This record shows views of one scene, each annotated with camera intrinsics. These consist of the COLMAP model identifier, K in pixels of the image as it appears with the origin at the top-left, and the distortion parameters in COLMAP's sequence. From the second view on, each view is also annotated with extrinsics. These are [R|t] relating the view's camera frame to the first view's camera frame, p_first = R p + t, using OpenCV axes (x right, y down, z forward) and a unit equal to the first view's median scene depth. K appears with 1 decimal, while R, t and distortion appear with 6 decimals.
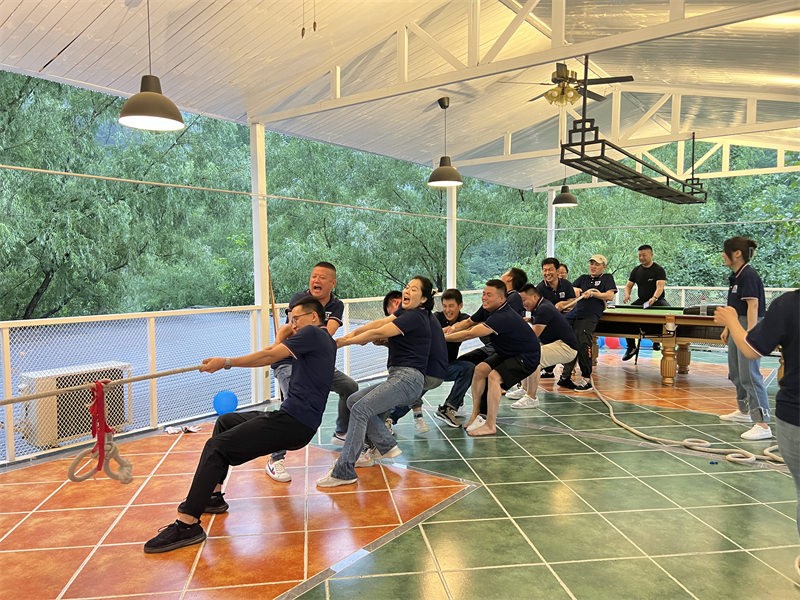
lens RADIAL K [[596.5, 0, 400.0], [0, 596.5, 300.0], [0, 0, 1]] dist [-0.004896, -0.004614]
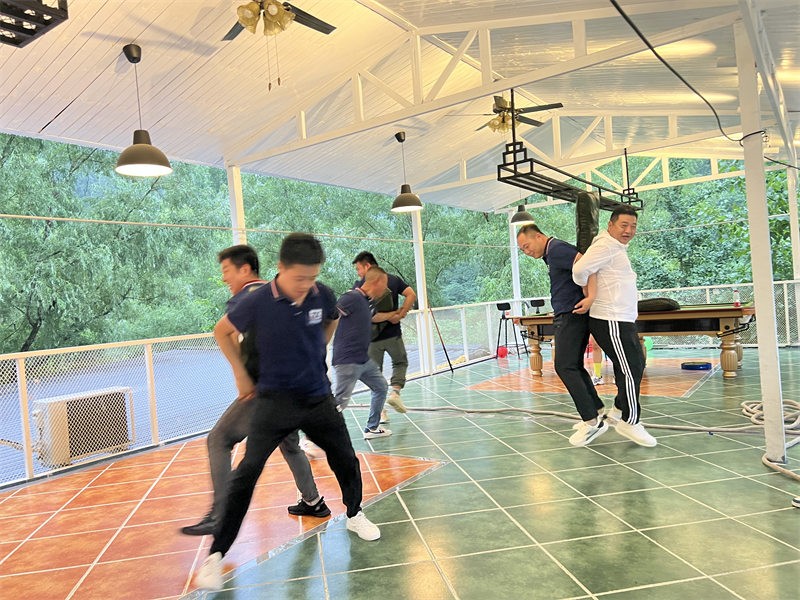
lens RADIAL K [[596.5, 0, 400.0], [0, 596.5, 300.0], [0, 0, 1]] dist [-0.004896, -0.004614]
pose [[0.996748, -0.073340, 0.033394, 0.015507], [0.075068, 0.995726, -0.053799, 0.036341], [-0.029306, 0.056131, 0.997993, -0.104578]]
